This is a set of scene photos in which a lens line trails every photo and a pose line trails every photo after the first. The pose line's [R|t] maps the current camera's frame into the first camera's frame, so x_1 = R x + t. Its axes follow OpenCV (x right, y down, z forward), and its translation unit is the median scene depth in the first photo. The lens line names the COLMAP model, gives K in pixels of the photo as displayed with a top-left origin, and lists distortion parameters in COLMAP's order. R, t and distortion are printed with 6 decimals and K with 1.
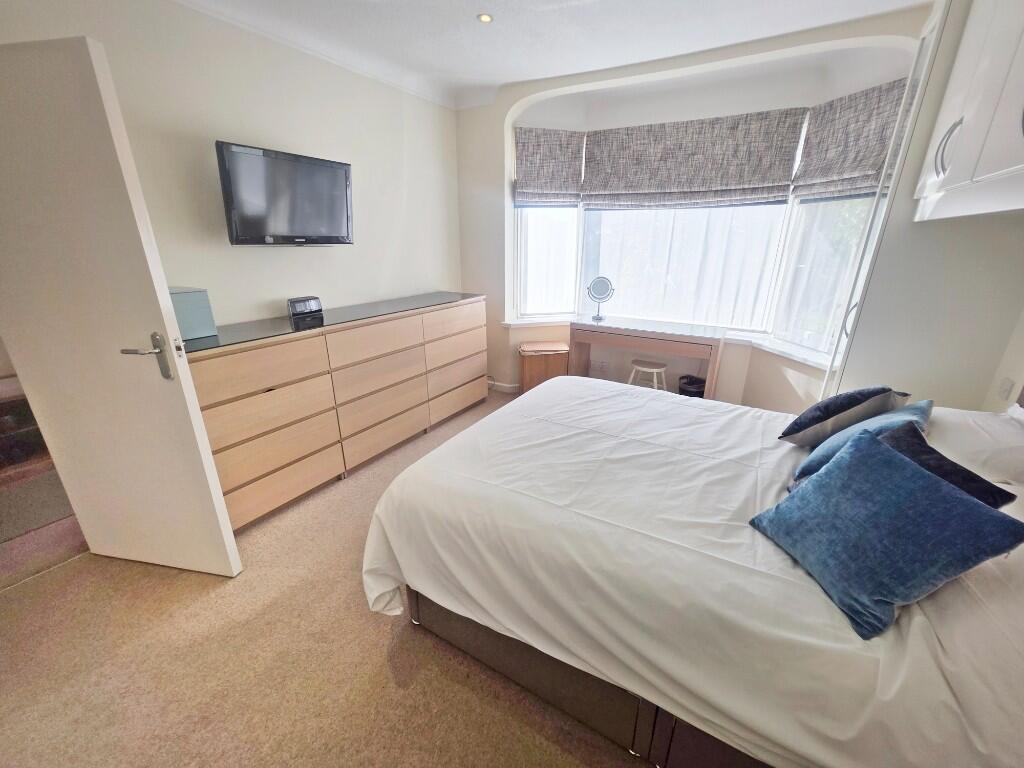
lens RADIAL K [[412.2, 0, 507.0], [0, 412.2, 388.6], [0, 0, 1]] dist [-0.000109, -0.000288]
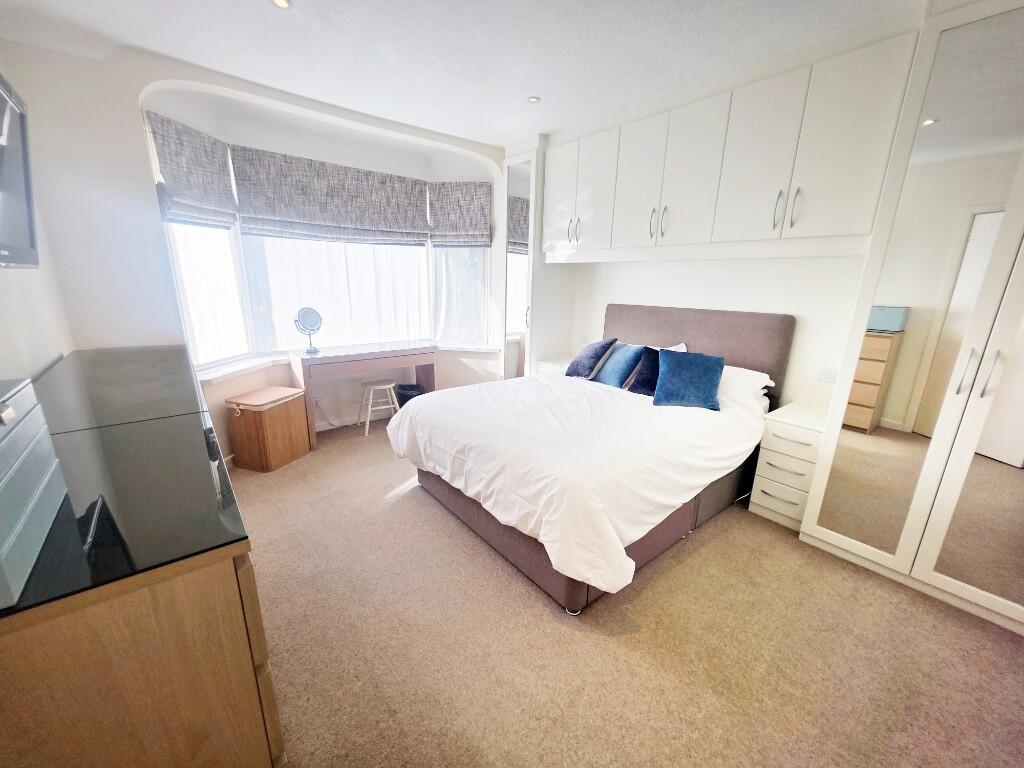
lens RADIAL K [[412.2, 0, 505.9], [0, 412.2, 386.7], [0, 0, 1]] dist [-0.000109, -0.000288]
pose [[0.346455, -0.235803, 0.907946, -0.589867], [0.305513, 0.943484, 0.128454, -0.097335], [-0.886922, 0.232885, 0.398916, 0.314893]]
